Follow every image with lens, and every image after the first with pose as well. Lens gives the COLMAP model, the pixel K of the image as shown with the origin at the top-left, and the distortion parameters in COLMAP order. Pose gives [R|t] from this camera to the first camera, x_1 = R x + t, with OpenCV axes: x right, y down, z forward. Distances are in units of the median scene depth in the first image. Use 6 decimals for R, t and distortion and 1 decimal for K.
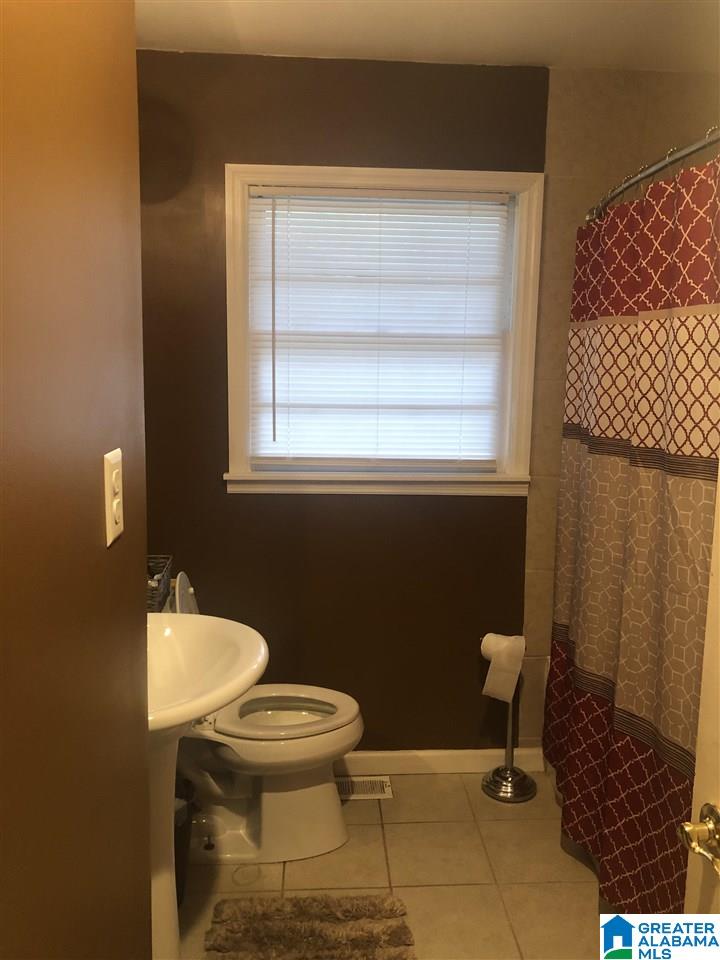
lens RADIAL K [[789.4, 0, 363.3], [0, 789.4, 478.7], [0, 0, 1]] dist [0.008832, 0.019632]
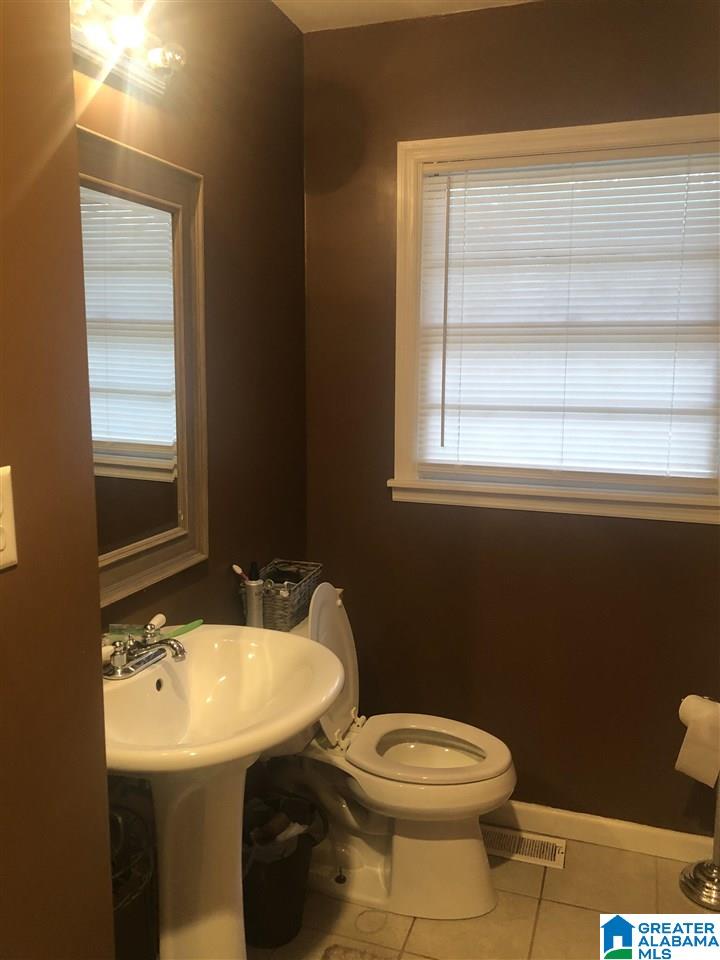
lens RADIAL K [[789.4, 0, 359.7], [0, 789.4, 479.0], [0, 0, 1]] dist [0.008832, 0.019632]
pose [[0.924702, 0.046807, -0.377803, 0.143620], [-0.043965, 0.998903, 0.016149, -0.020998], [0.378144, 0.001677, 0.925745, 0.131234]]
